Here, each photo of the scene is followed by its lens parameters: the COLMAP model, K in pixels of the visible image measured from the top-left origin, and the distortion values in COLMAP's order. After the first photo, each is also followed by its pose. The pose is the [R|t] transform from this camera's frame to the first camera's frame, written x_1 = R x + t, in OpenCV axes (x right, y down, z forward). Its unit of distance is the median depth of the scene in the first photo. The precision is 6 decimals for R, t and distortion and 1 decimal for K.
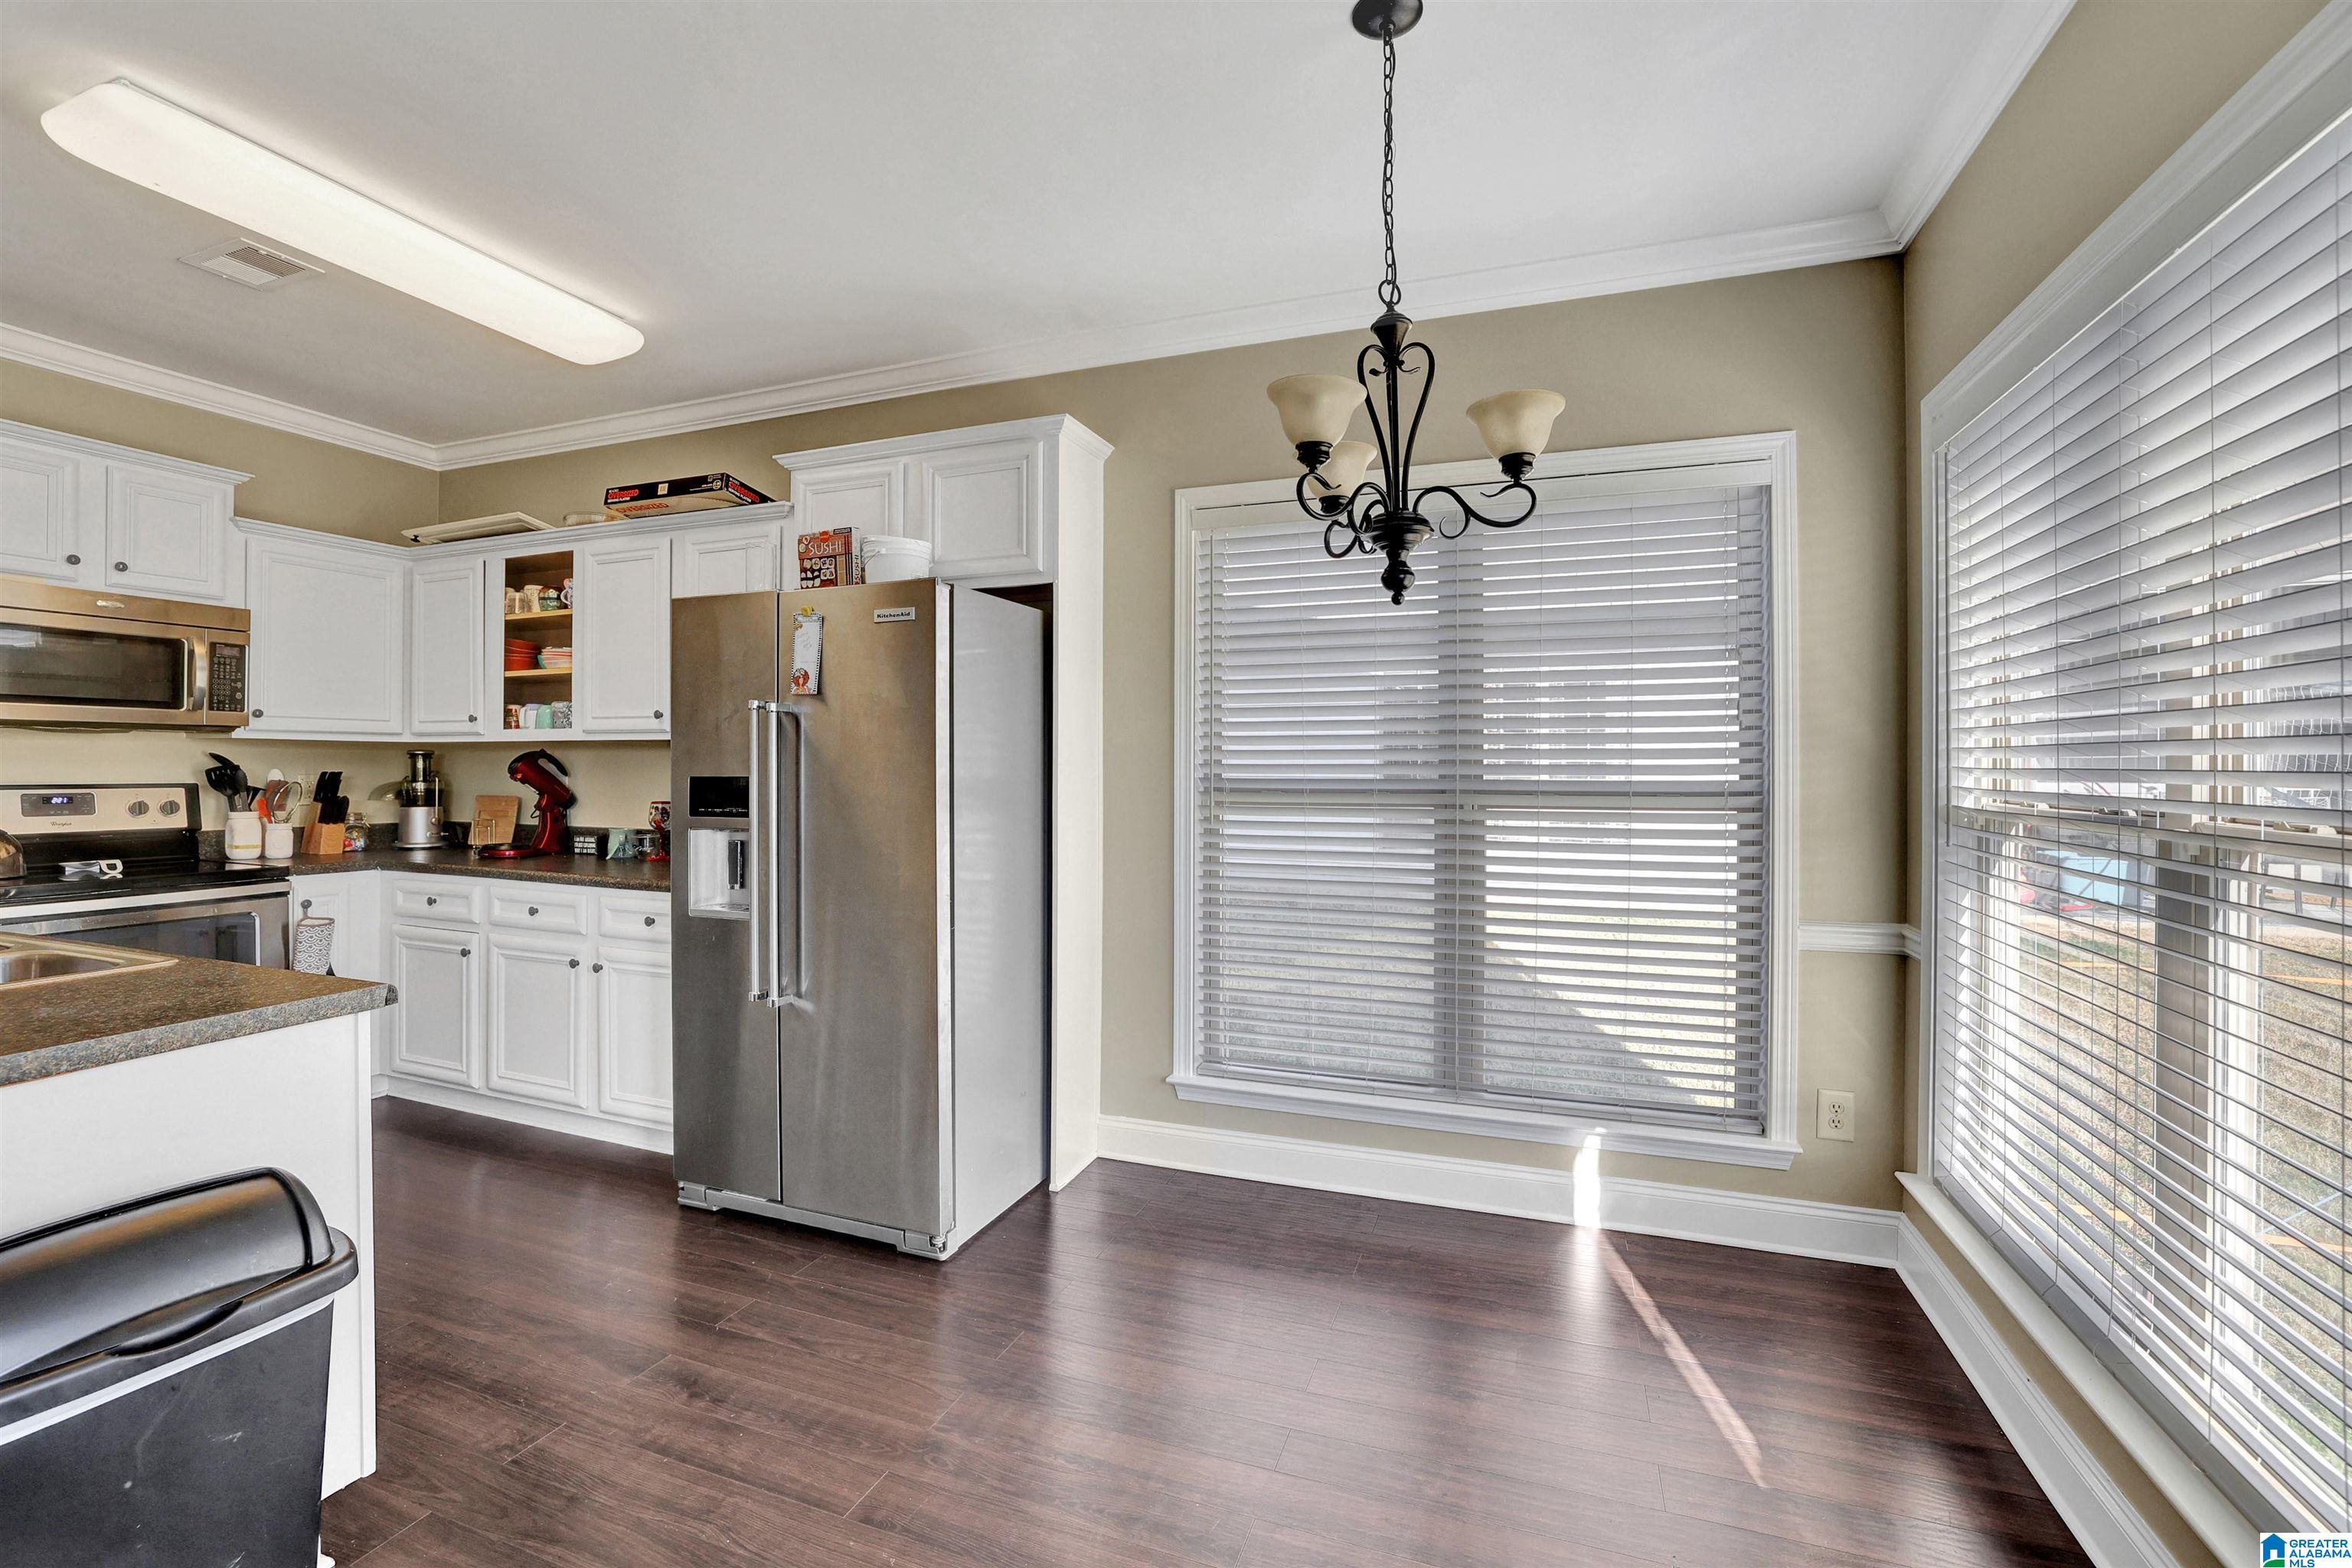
lens RADIAL K [[1018.6, 0, 1164.6], [0, 1018.6, 763.2], [0, 0, 1]] dist [-0.041230, 0.008426]
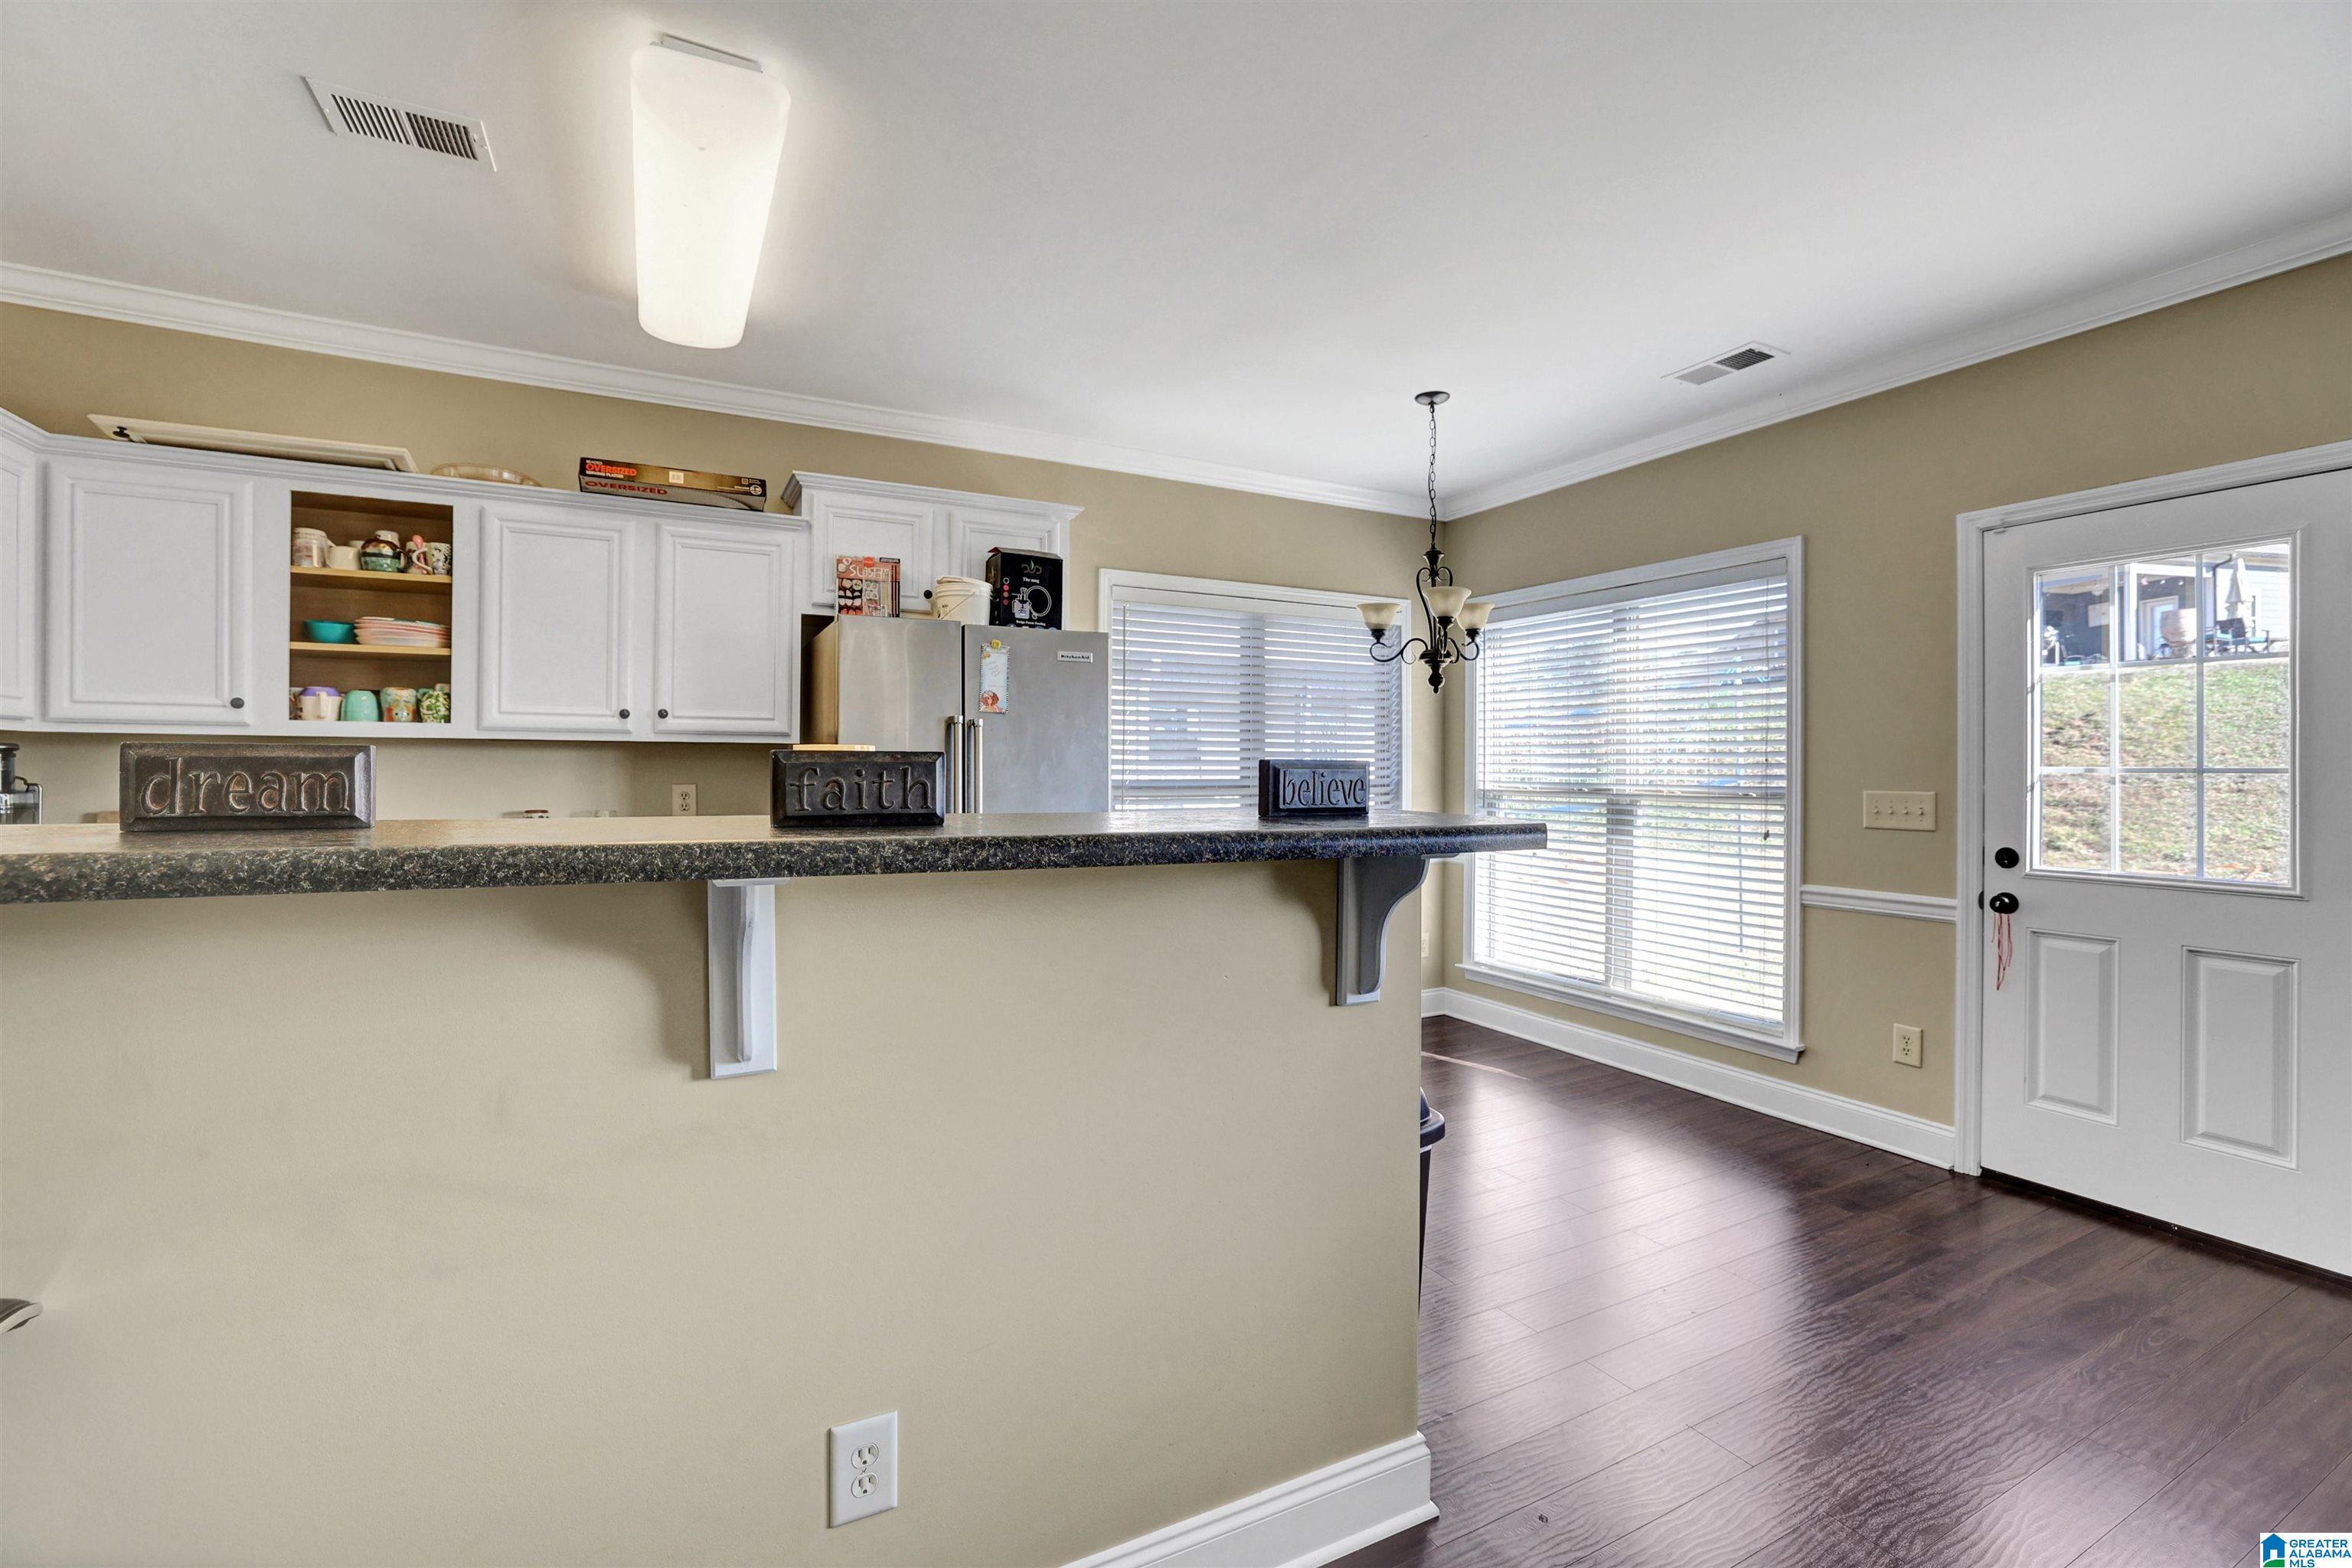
lens RADIAL K [[1018.6, 0, 1178.1], [0, 1018.6, 758.4], [0, 0, 1]] dist [-0.041230, 0.008426]
pose [[0.649181, 0.008778, 0.760583, -1.129592], [-0.003523, 0.999957, -0.008534, -0.002052], [-0.760626, 0.002861, 0.649184, 0.037110]]
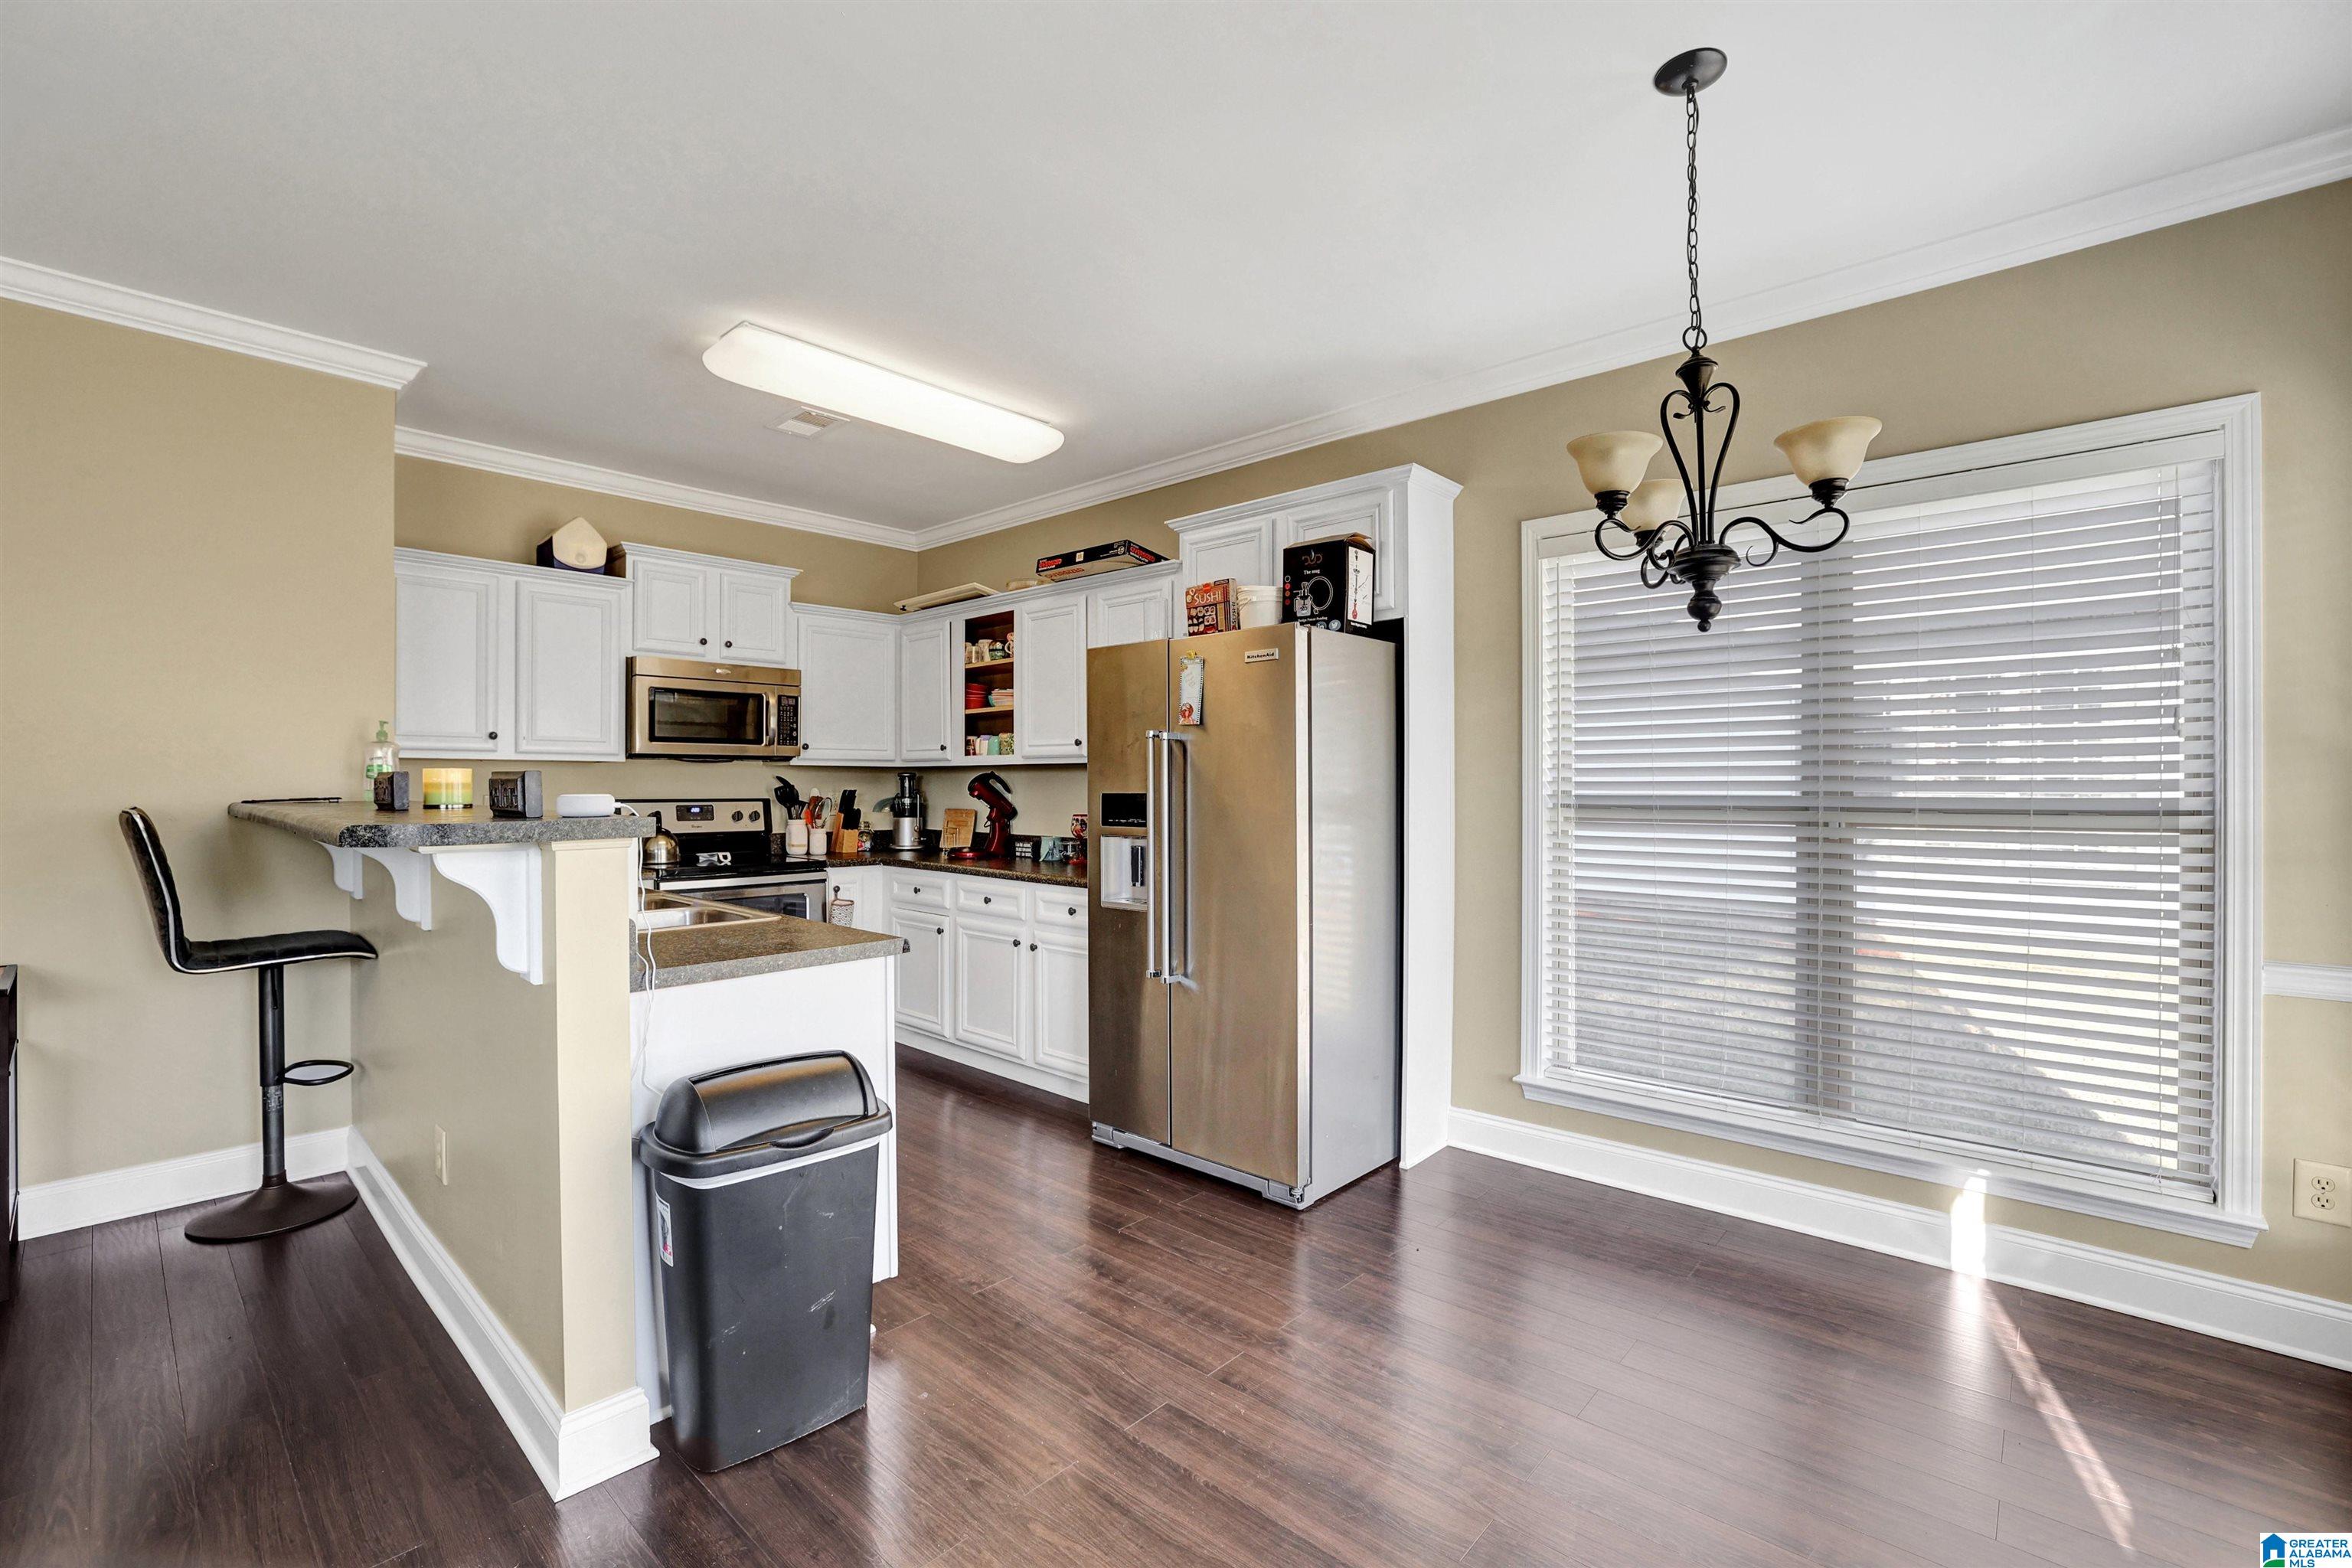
lens RADIAL K [[1018.6, 0, 1169.3], [0, 1018.6, 781.9], [0, 0, 1]] dist [-0.041230, 0.008426]
pose [[0.930148, -0.003719, -0.367167, 0.063251], [0.004113, 0.999992, 0.000289, -0.000662], [0.367163, -0.001779, 0.930155, -0.126571]]
